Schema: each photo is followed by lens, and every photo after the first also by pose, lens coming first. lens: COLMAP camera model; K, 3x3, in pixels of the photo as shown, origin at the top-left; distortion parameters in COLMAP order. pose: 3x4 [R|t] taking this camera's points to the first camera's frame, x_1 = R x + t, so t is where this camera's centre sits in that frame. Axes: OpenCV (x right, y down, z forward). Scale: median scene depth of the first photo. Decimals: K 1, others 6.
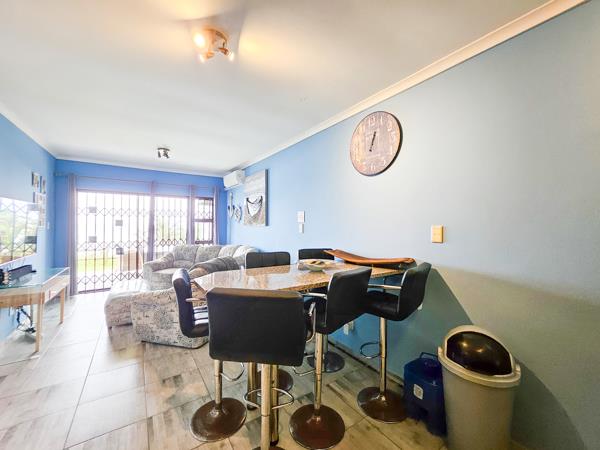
lens RADIAL K [[241.8, 0, 303.1], [0, 241.8, 222.6], [0, 0, 1]] dist [-0.005640, 0.001174]
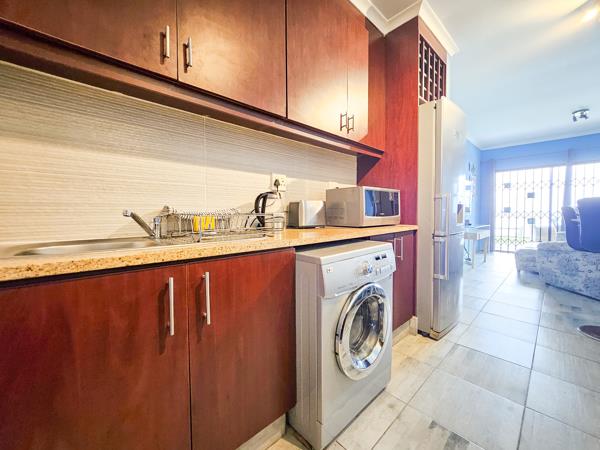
lens RADIAL K [[241.8, 0, 298.5], [0, 241.8, 220.5], [0, 0, 1]] dist [-0.005640, 0.001174]
pose [[0.133264, 0.019749, -0.990884, 0.228700], [0.007316, 0.999755, 0.020910, 0.102476], [0.991054, -0.010036, 0.133087, -0.245313]]
